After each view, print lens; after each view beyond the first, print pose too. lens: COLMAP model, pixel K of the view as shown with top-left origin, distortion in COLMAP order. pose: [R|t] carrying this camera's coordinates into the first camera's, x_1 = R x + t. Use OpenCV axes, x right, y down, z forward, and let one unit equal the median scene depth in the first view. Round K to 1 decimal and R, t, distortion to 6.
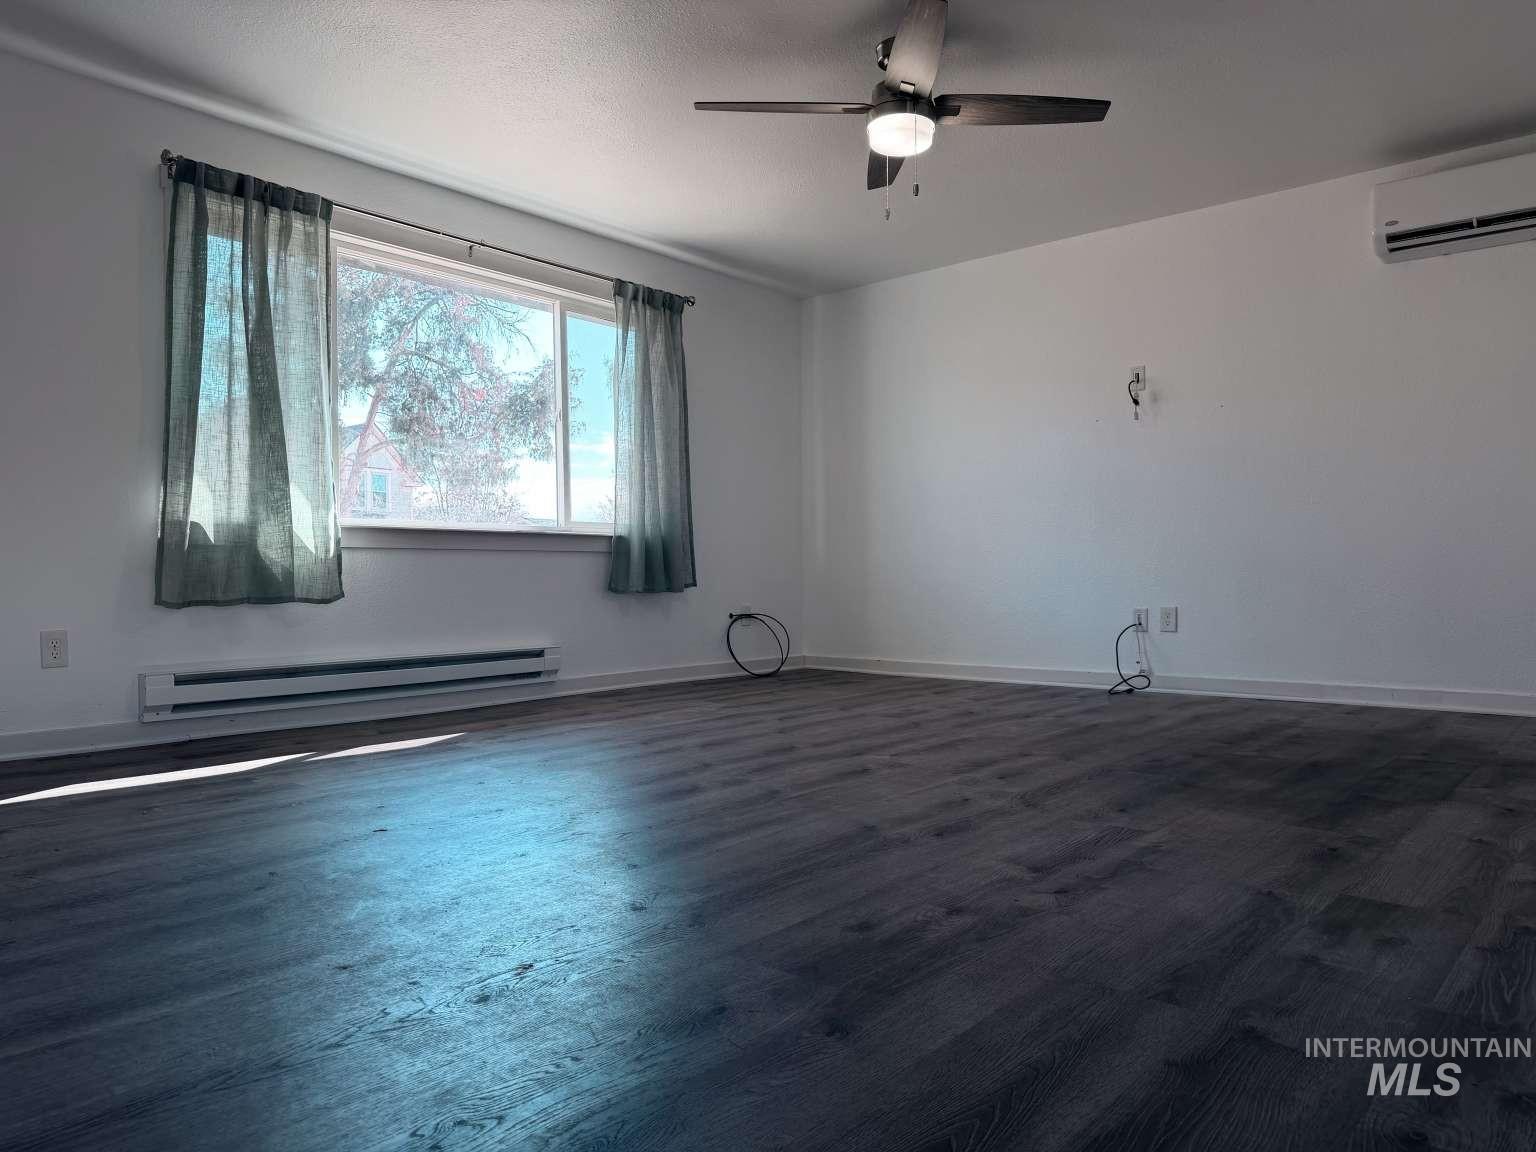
lens RADIAL K [[1054.0, 0, 764.4], [0, 1054.0, 581.3], [0, 0, 1]] dist [0.056833, -0.079467]
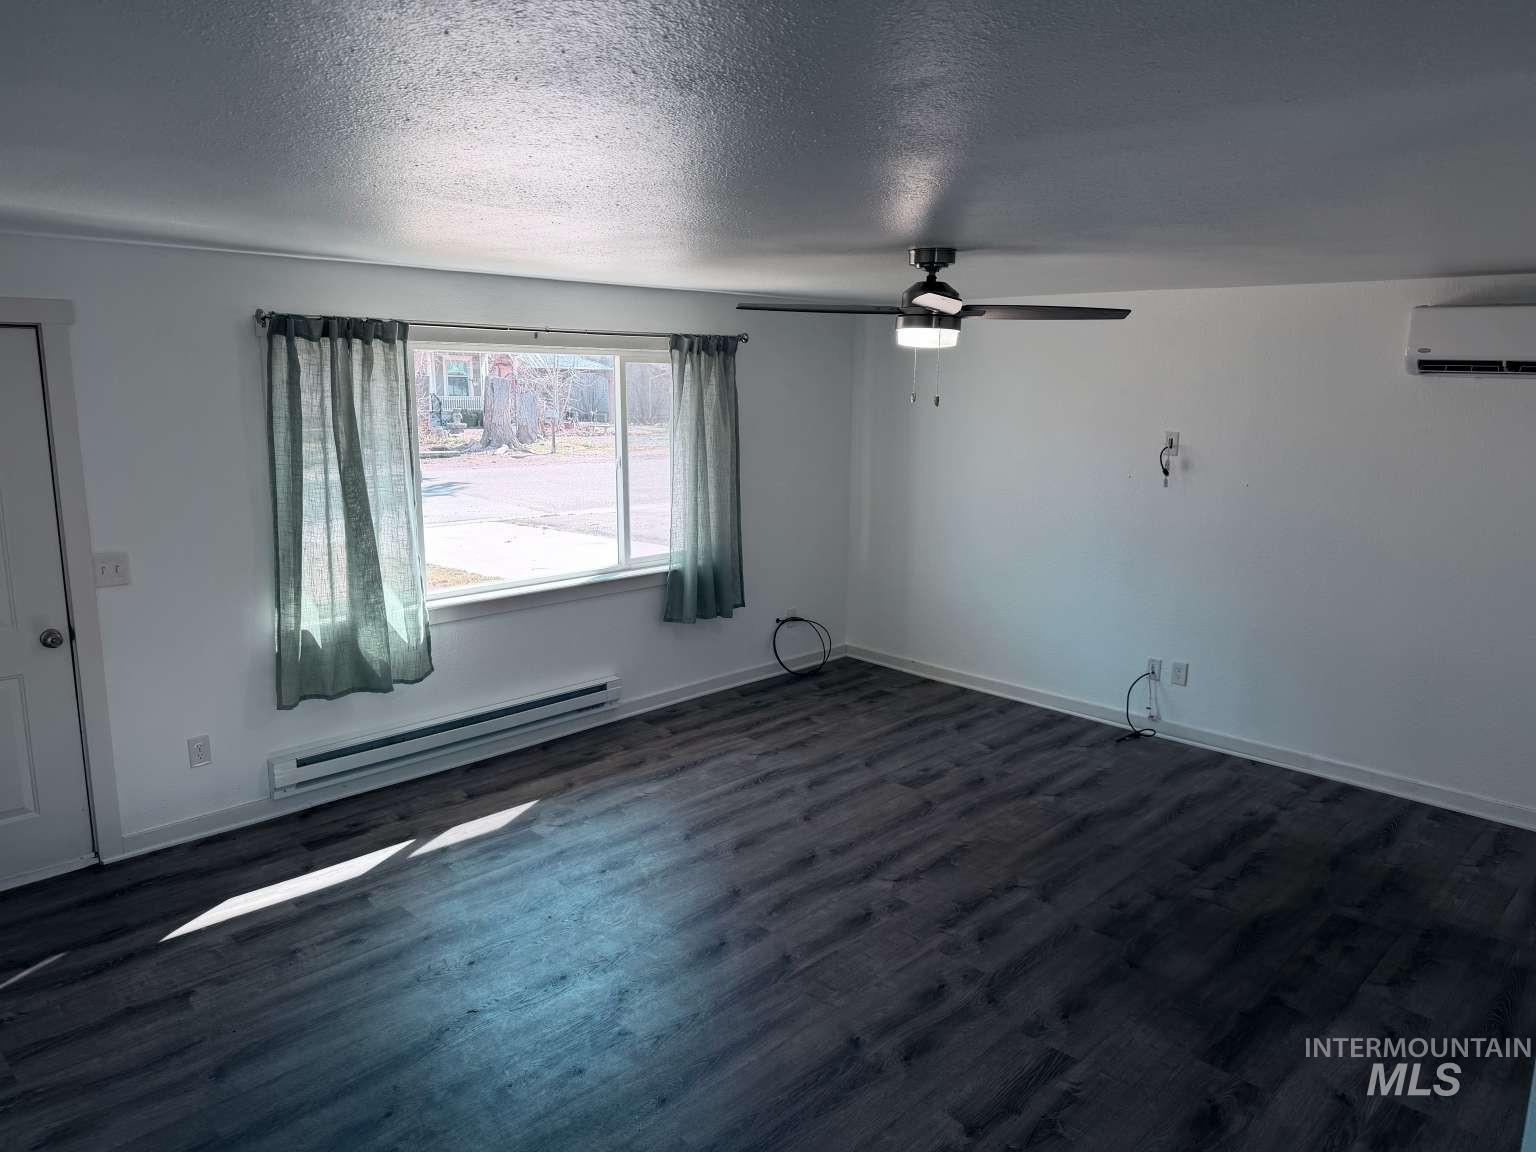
lens RADIAL K [[1054.0, 0, 766.8], [0, 1054.0, 569.8], [0, 0, 1]] dist [0.056833, -0.079467]
pose [[0.997510, 0.031416, -0.063135, 0.034171], [-0.019218, 0.982502, 0.185257, -0.316389], [0.067851, -0.183583, 0.980660, -0.081022]]
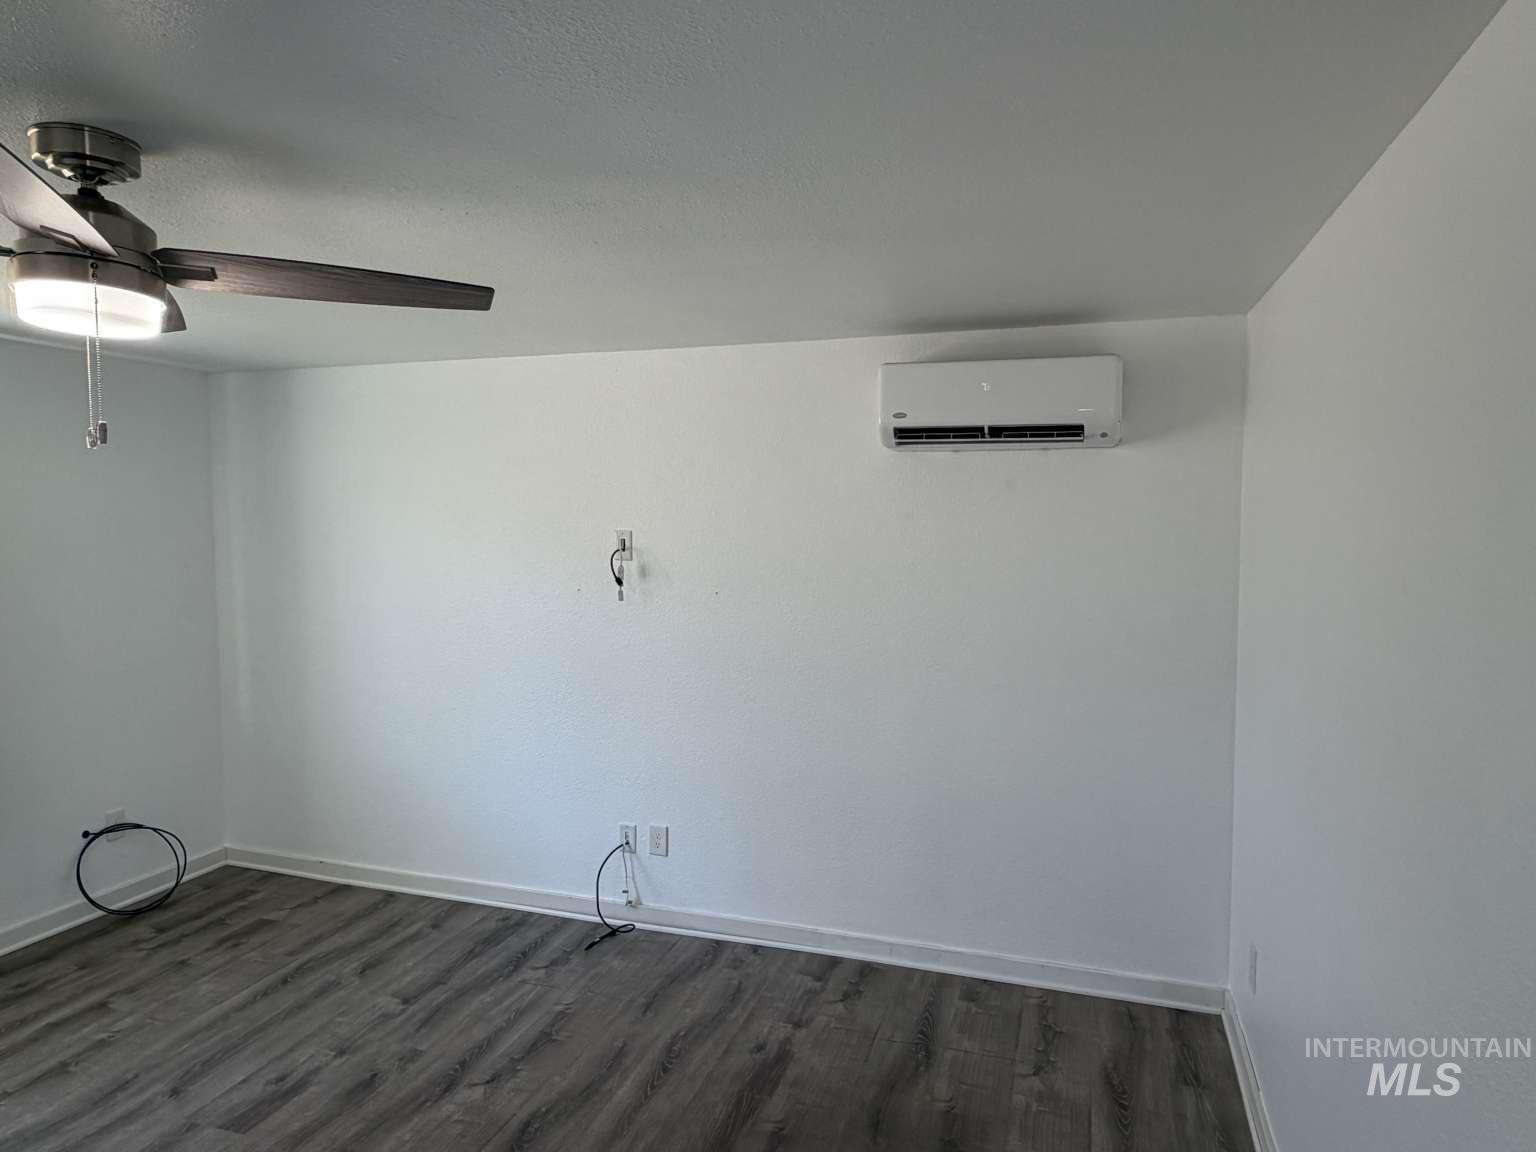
lens RADIAL K [[959.4, 0, 765.0], [0, 959.4, 578.4], [0, 0, 1]] dist [-0.025316, 0.004858]
pose [[0.921905, -0.016250, 0.387074, 0.209711], [-0.008798, 0.997984, 0.062852, -0.264259], [-0.387315, -0.061349, 0.919904, 0.359335]]
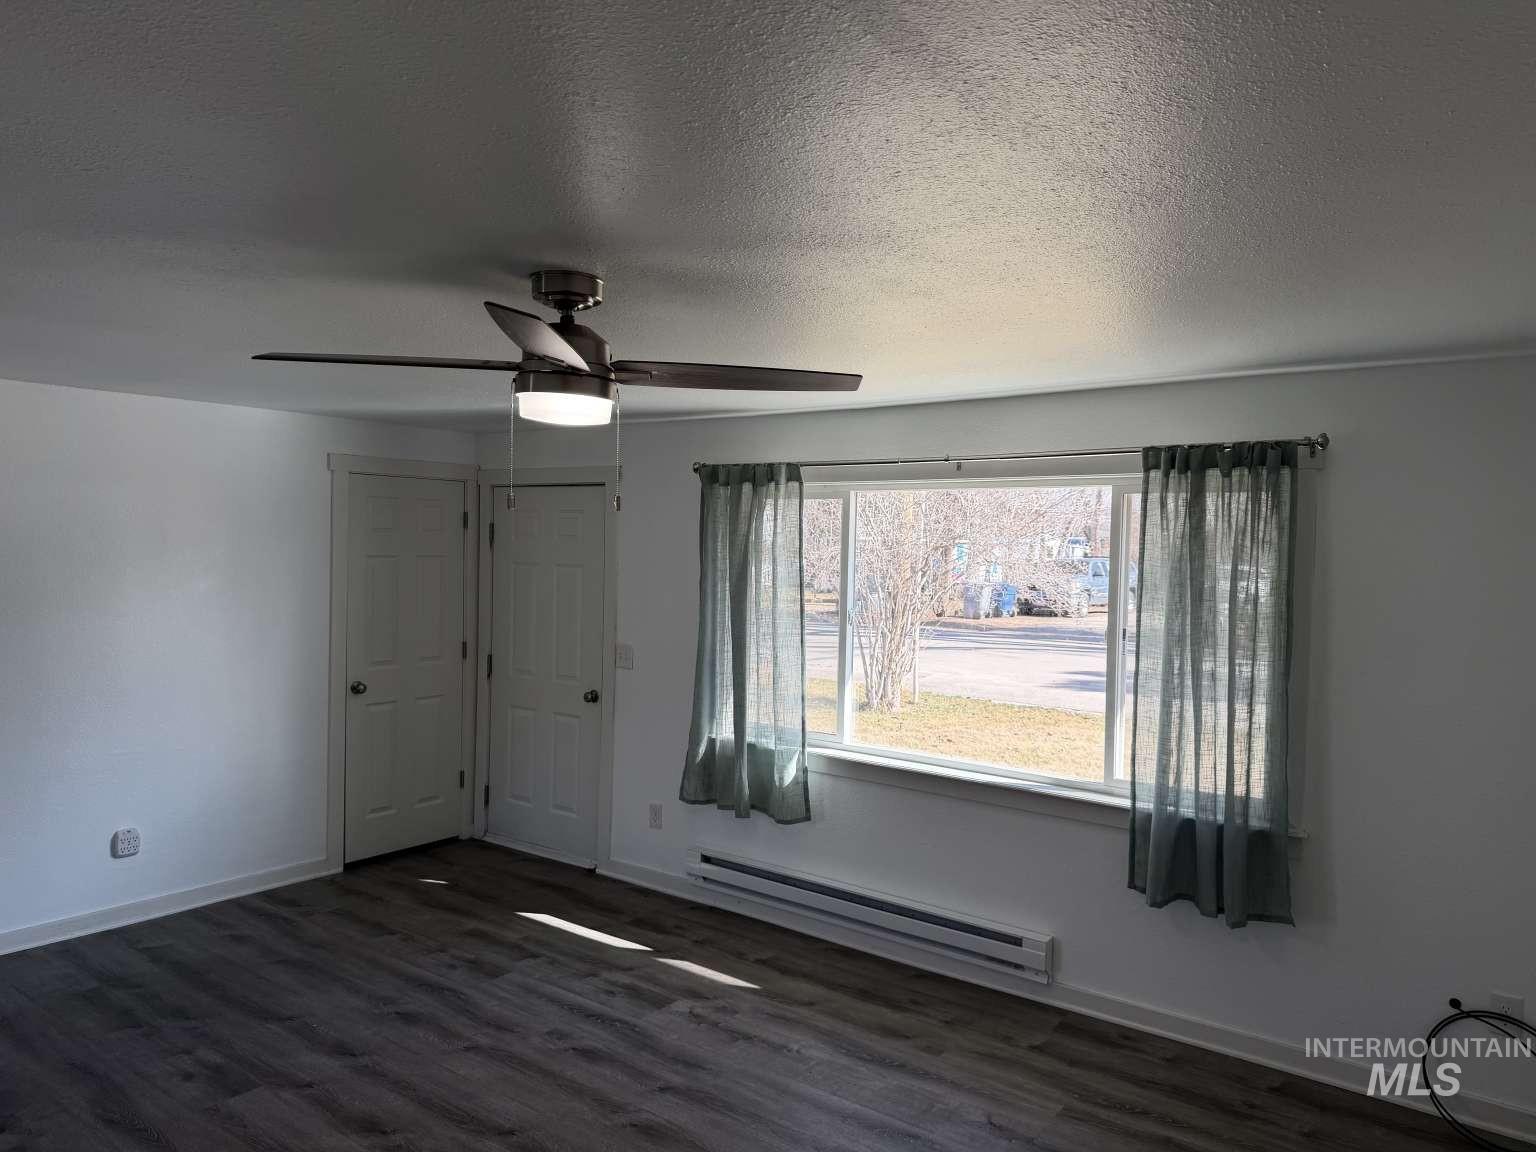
lens RADIAL K [[1054.0, 0, 750.6], [0, 1054.0, 549.4], [0, 0, 1]] dist [0.056833, -0.079467]
pose [[0.050271, 0.008153, -0.998702, 0.687090], [-0.019337, 0.999787, 0.007188, -0.272739], [0.998548, 0.018950, 0.050418, 0.894079]]
